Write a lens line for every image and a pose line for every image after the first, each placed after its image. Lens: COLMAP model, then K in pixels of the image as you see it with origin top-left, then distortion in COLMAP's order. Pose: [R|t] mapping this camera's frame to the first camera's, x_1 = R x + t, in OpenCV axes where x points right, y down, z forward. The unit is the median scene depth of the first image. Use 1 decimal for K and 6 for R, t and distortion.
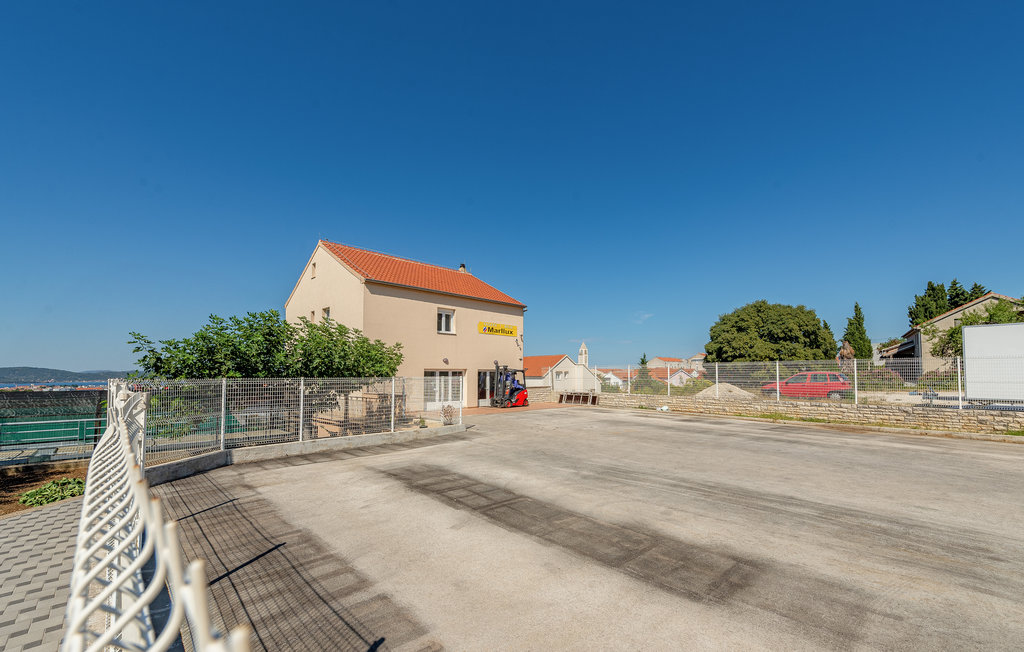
lens RADIAL K [[408.0, 0, 510.1], [0, 408.0, 371.9], [0, 0, 1]] dist [0.003567, -0.000502]
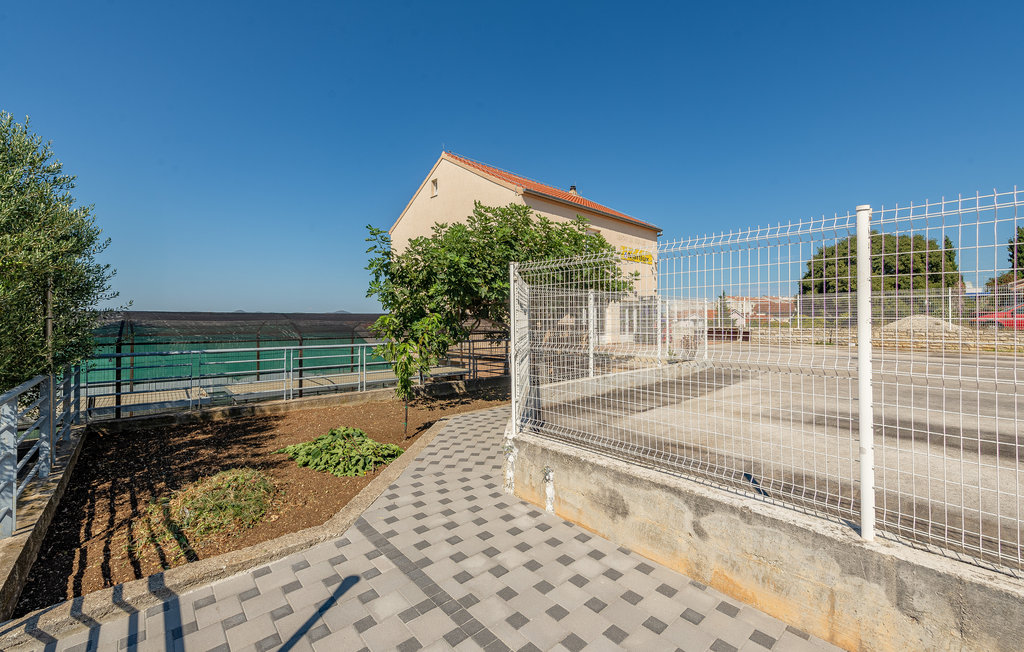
lens RADIAL K [[408.0, 0, 512.0], [0, 408.0, 321.7], [0, 0, 1]] dist [0.003567, -0.000502]
pose [[0.999187, 0.000642, -0.040320, -0.274072], [-0.000058, 0.999895, 0.014501, 0.027034], [0.040325, -0.014487, 0.999082, 0.121781]]
